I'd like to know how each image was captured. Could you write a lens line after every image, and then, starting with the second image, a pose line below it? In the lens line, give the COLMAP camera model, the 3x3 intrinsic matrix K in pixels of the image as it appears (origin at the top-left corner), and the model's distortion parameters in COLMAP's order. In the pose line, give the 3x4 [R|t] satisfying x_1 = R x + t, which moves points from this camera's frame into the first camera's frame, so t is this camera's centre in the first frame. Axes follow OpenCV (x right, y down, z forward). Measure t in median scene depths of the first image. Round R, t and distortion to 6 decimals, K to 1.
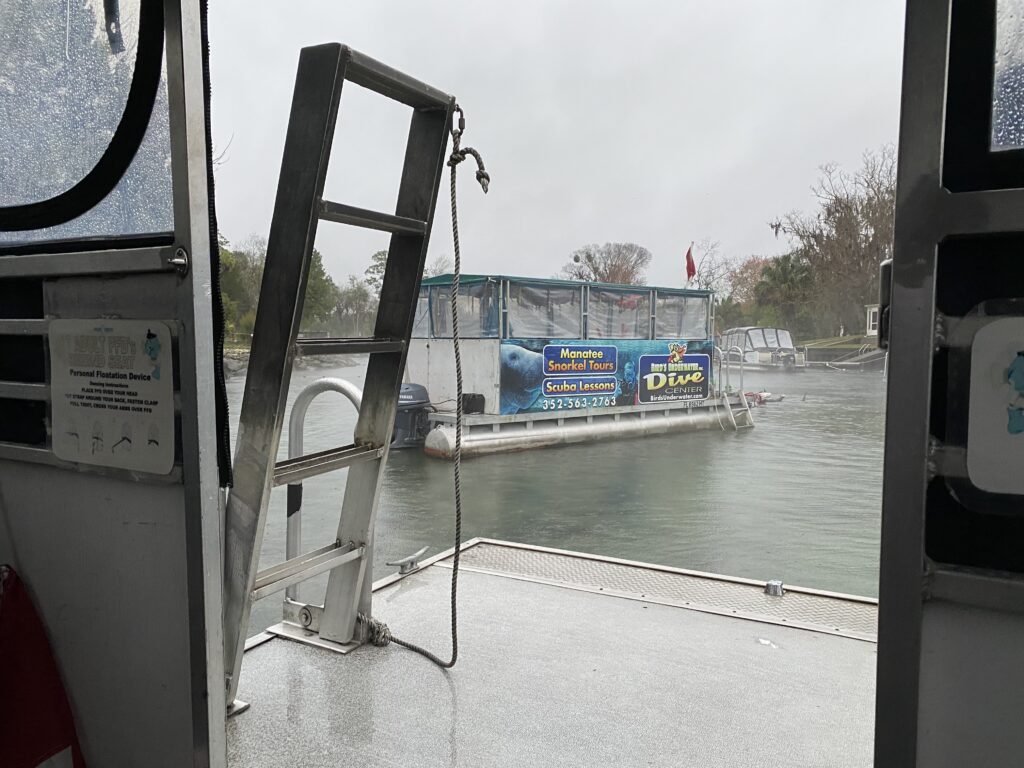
lens RADIAL K [[780.1, 0, 512.0], [0, 780.1, 384.0], [0, 0, 1]] dist [0.007843, 0.002984]
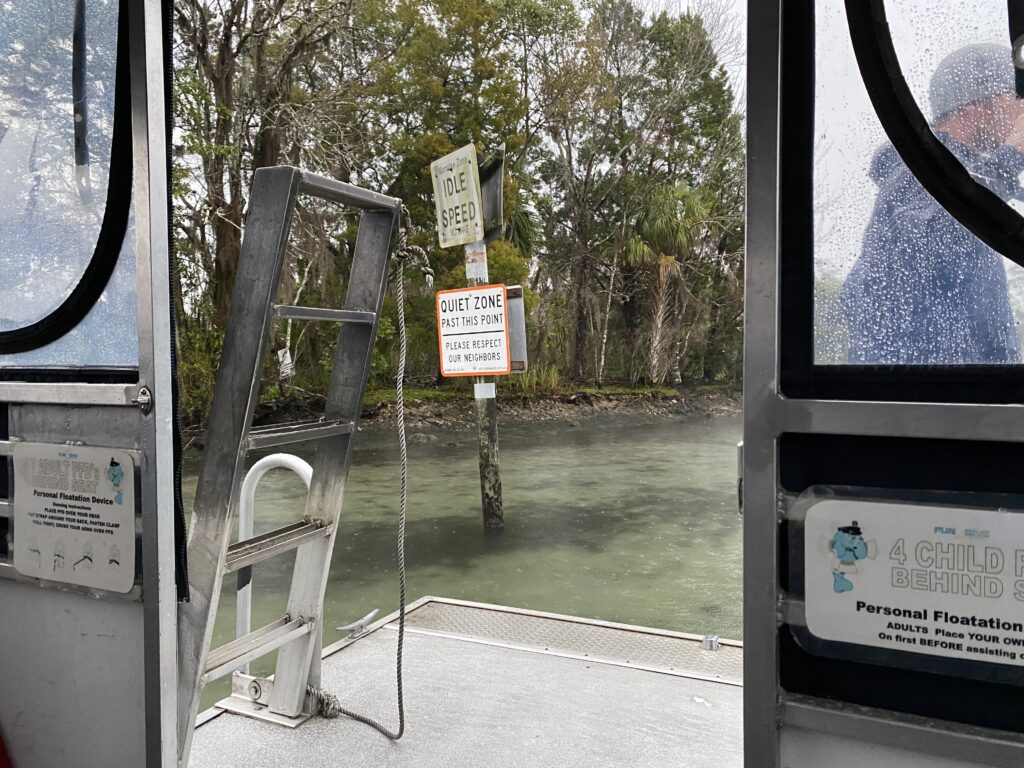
lens RADIAL K [[764.4, 0, 512.0], [0, 764.4, 384.0], [0, 0, 1]] dist [0.003929, 0.009034]
pose [[0.997844, -0.008731, 0.065055, 0.019752], [0.012599, 0.998162, -0.059284, -0.092256], [-0.064417, 0.059976, 0.996119, -0.093030]]
